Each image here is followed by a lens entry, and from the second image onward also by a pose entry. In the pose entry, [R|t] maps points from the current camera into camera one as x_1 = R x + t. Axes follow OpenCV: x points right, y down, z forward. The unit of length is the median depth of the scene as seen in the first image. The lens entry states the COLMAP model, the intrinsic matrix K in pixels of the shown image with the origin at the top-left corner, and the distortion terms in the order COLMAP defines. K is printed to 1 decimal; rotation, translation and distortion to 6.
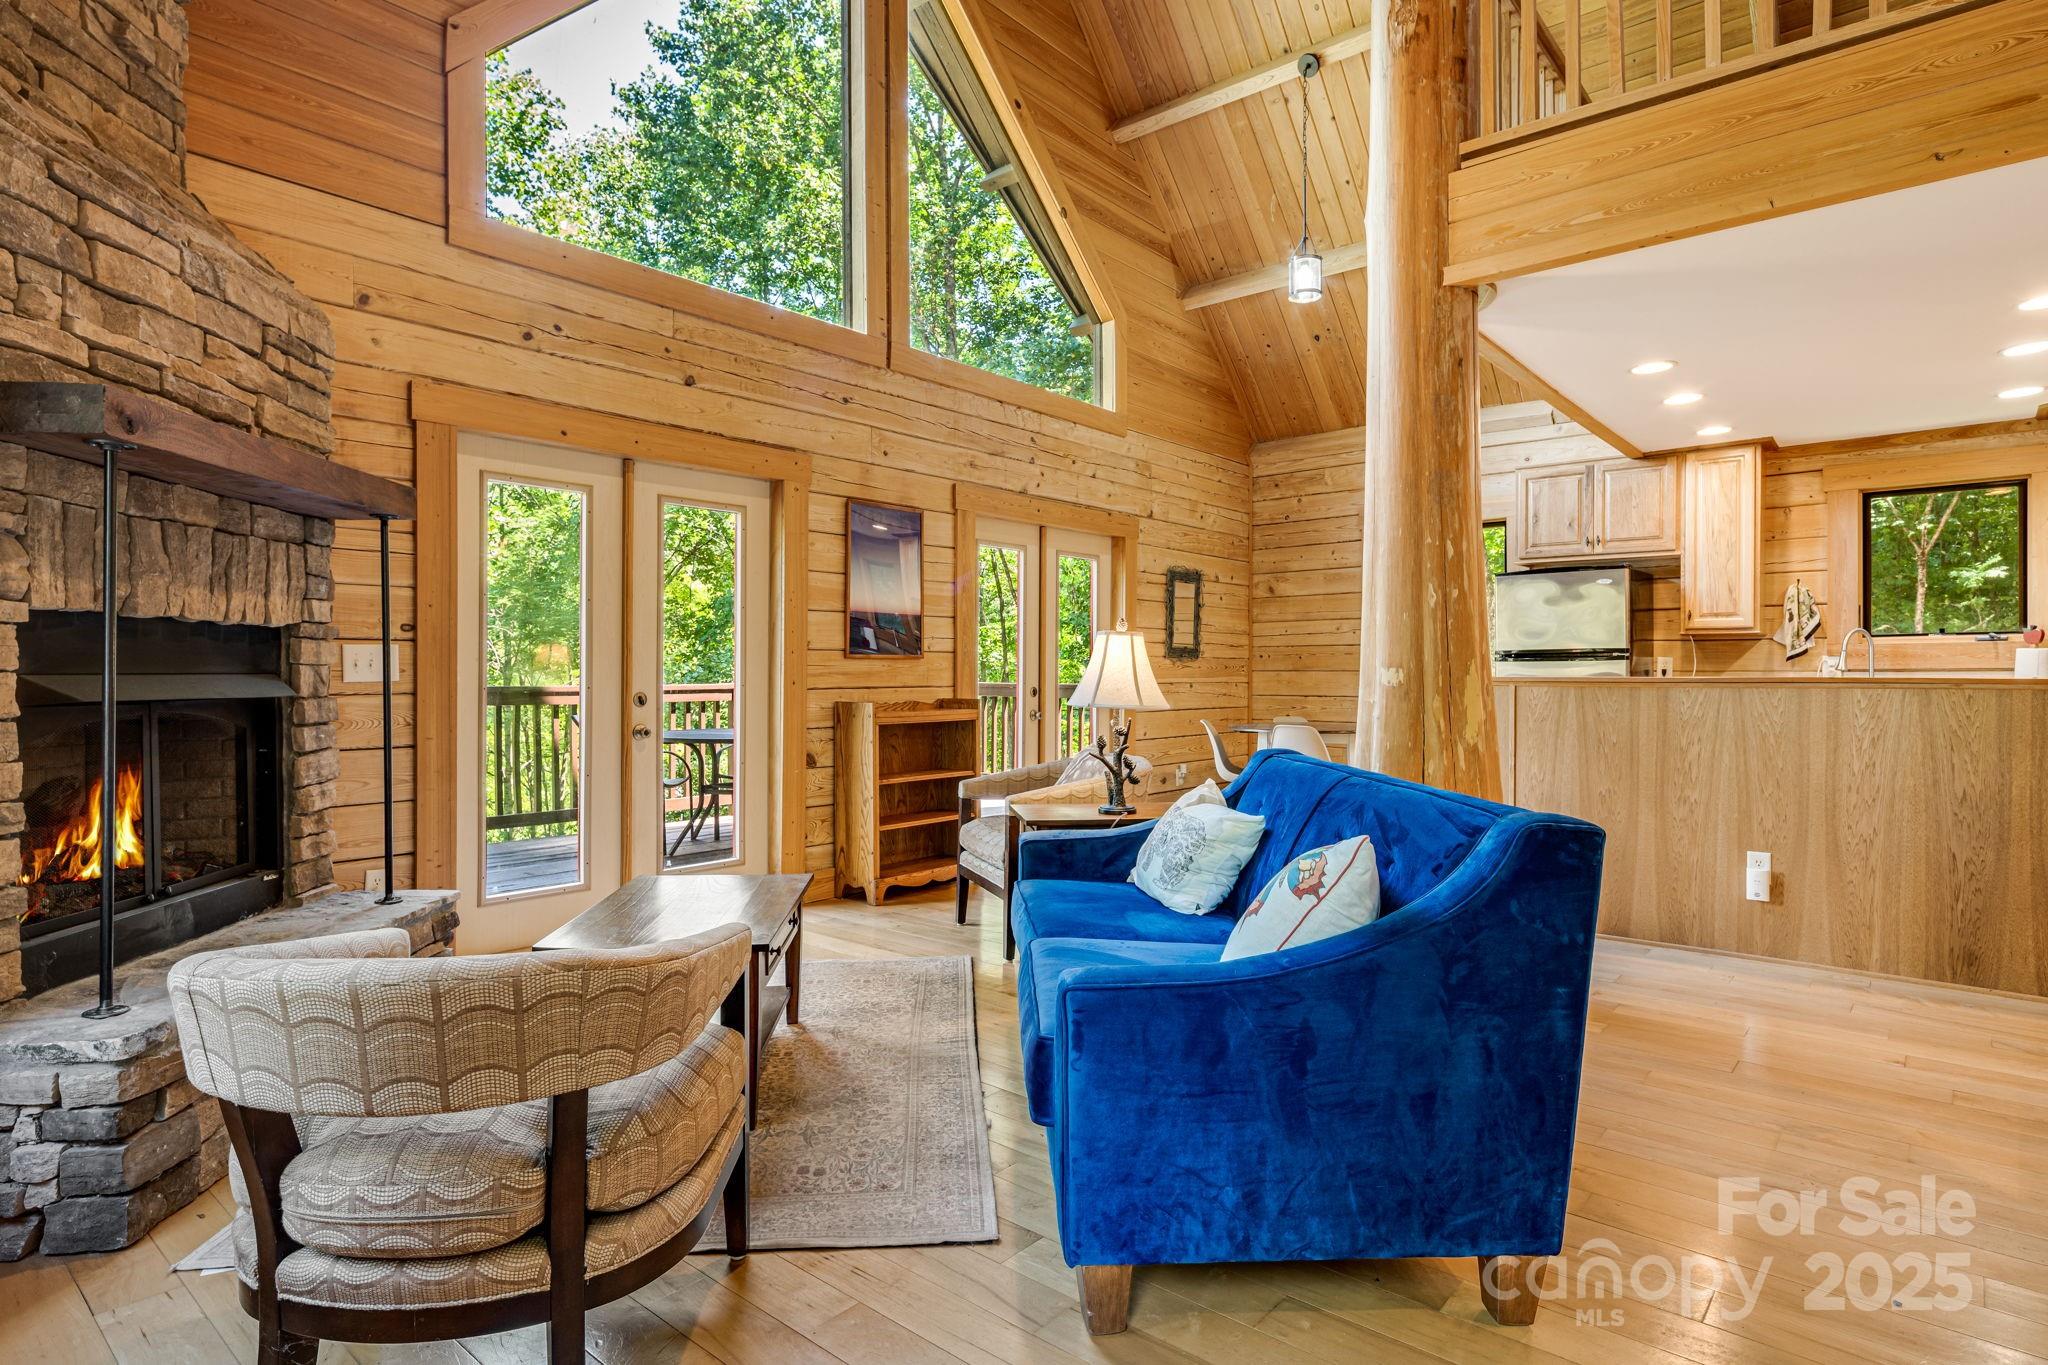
lens RADIAL K [[1069.1, 0, 1024.5], [0, 1069.1, 677.3], [0, 0, 1]] dist [0.001988, 0.000269]
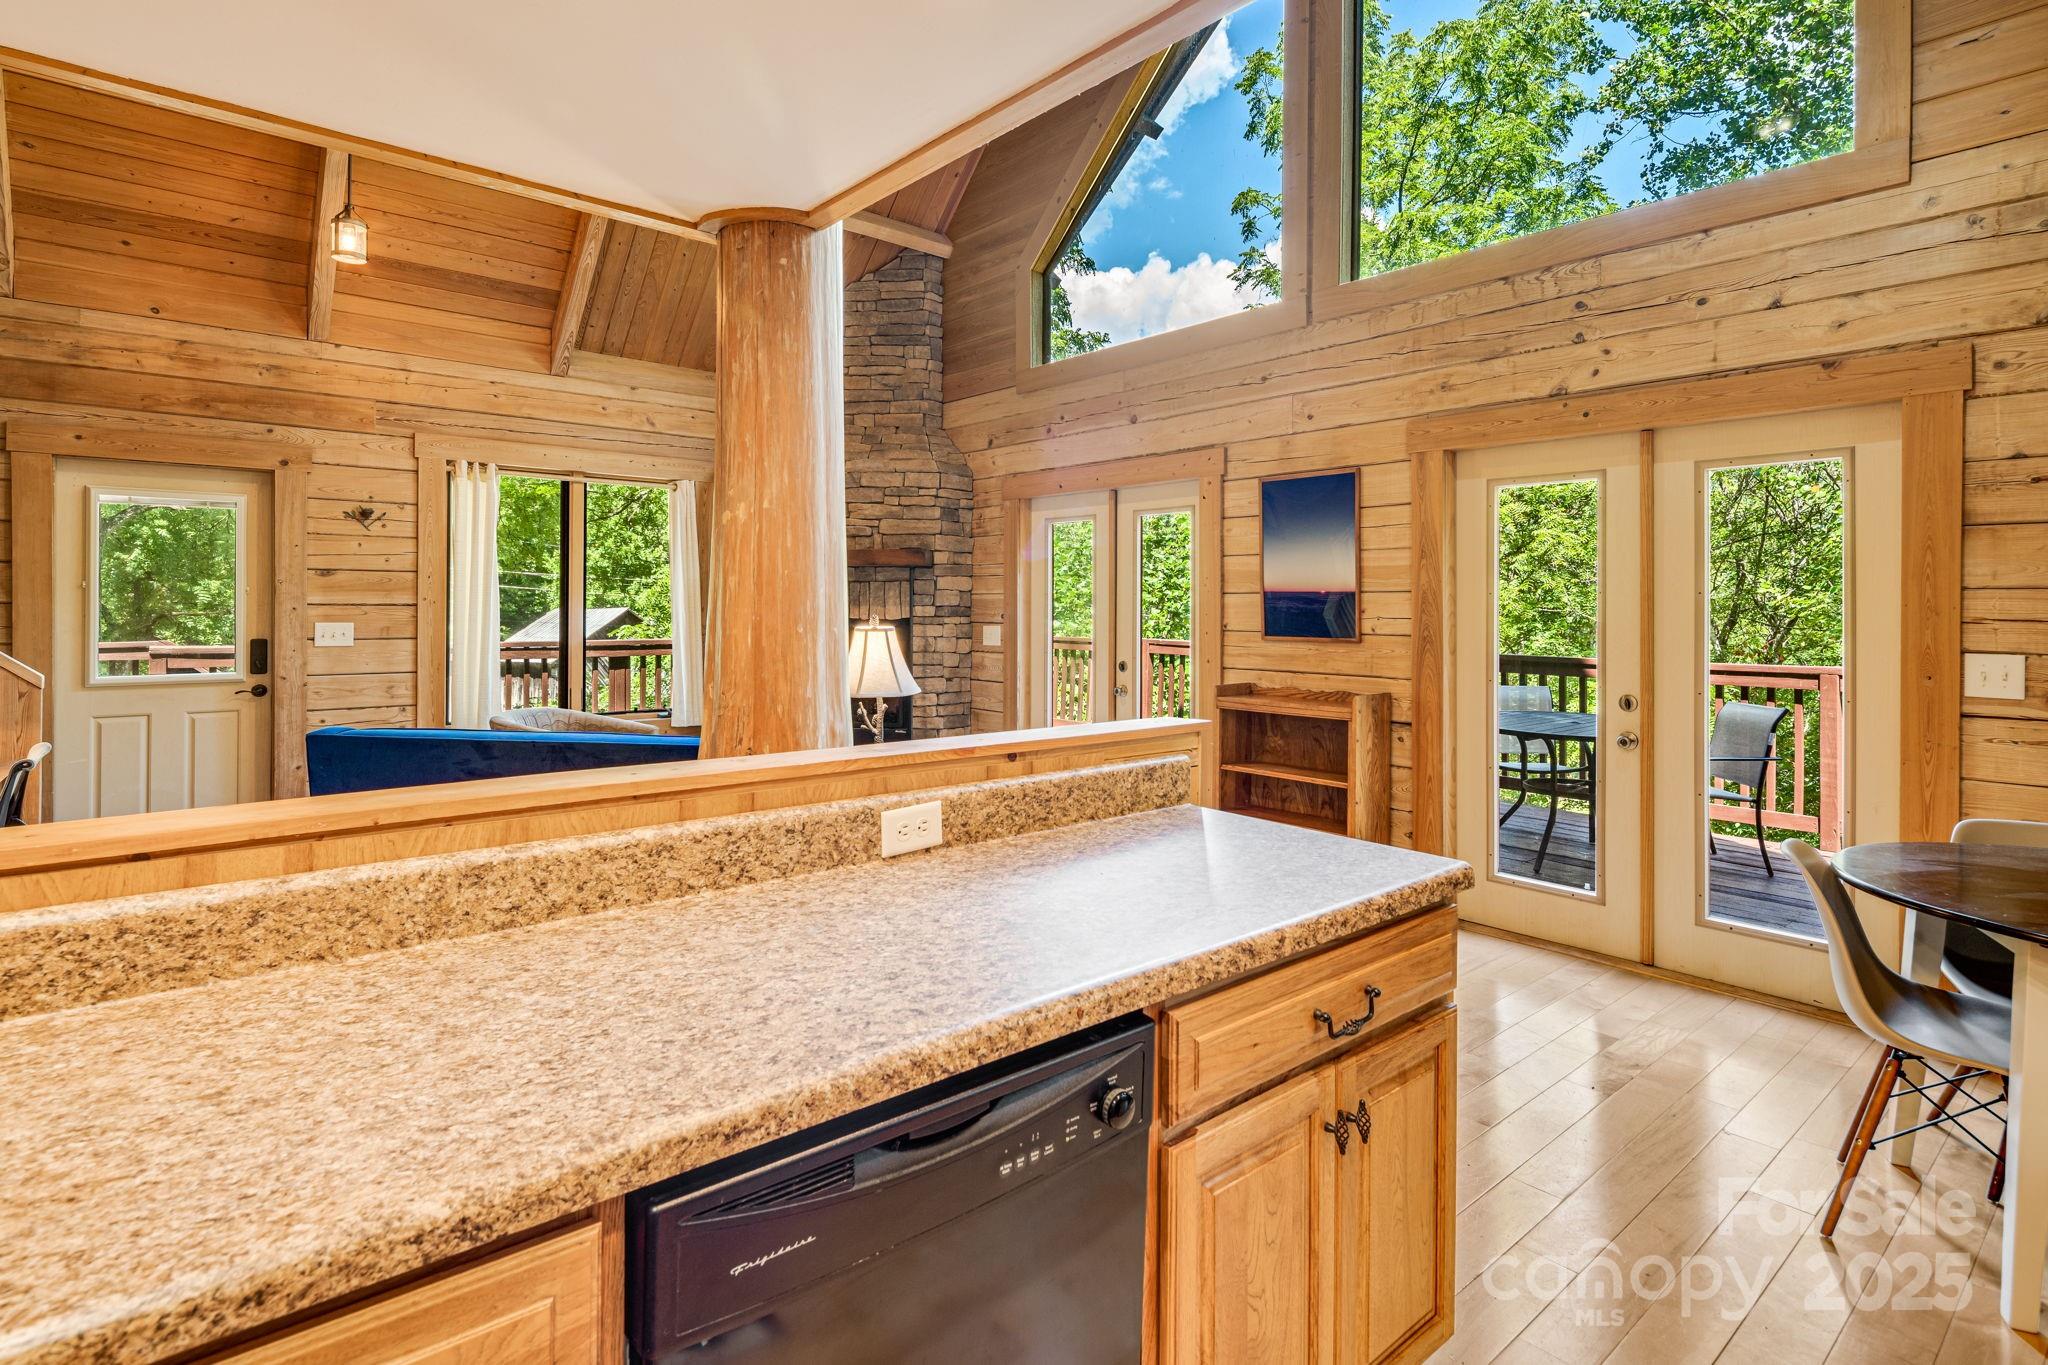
lens RADIAL K [[1048.1, 0, 1047.5], [0, 1048.1, 608.4], [0, 0, 1]] dist [0.001567, -0.002828]
pose [[-0.154034, 0.001979, -0.988064, 0.911009], [-0.013881, 0.999895, 0.004167, -0.053787], [0.987968, 0.014357, -0.153991, 1.060865]]
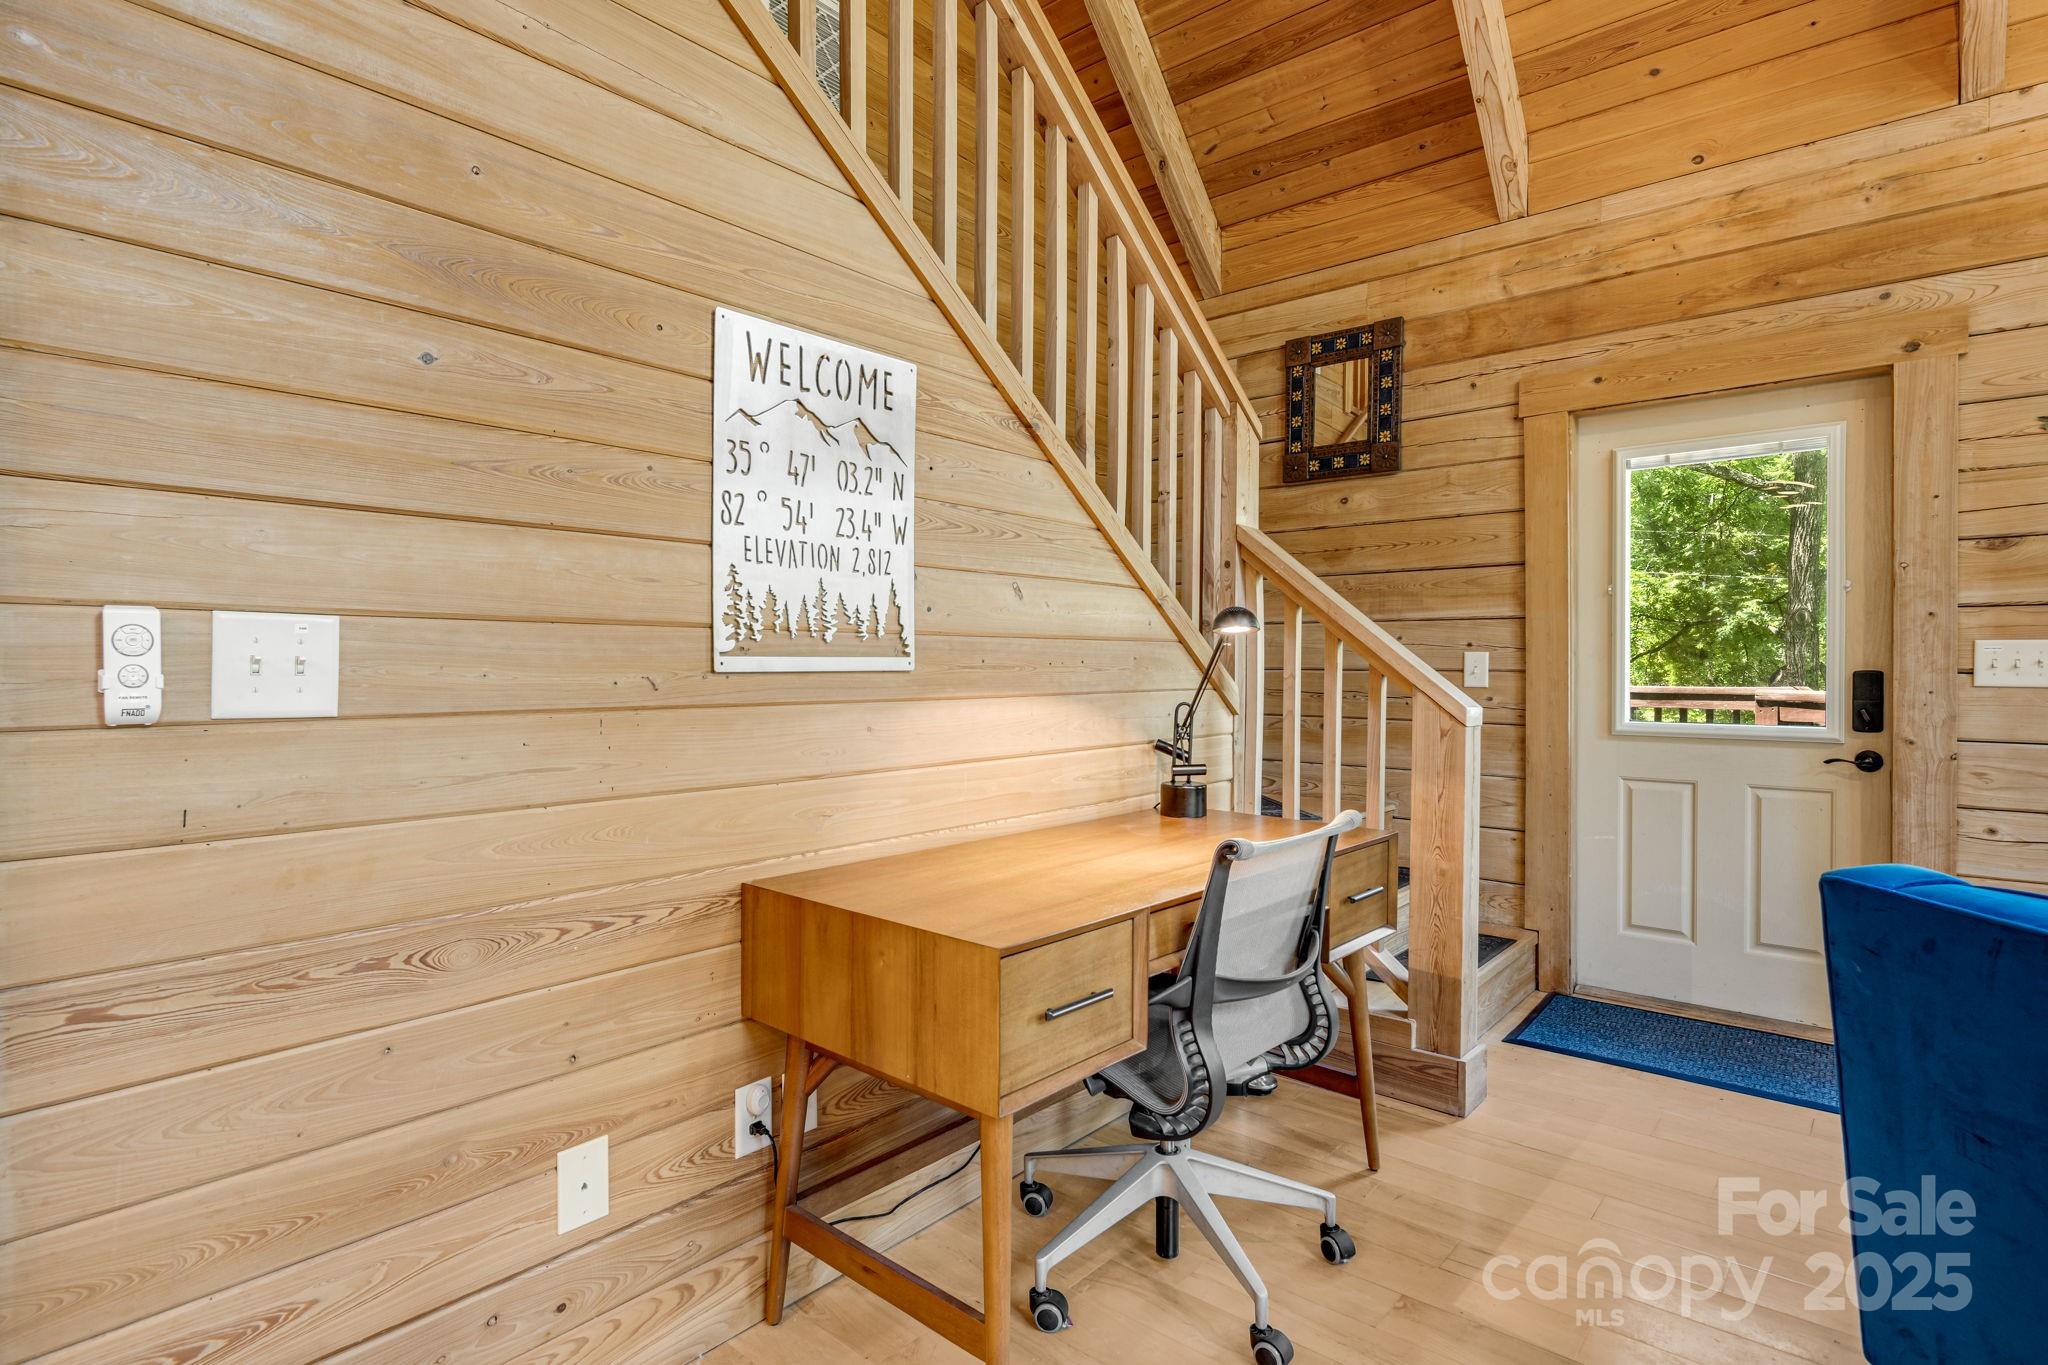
lens RADIAL K [[1048.1, 0, 982.3], [0, 1048.1, 673.5], [0, 0, 1]] dist [0.001567, -0.002828]
pose [[-0.999716, -0.002596, 0.023702, 0.440561], [-0.002245, 0.999888, 0.014830, -0.009593], [-0.023738, 0.014772, -0.999609, 0.693620]]
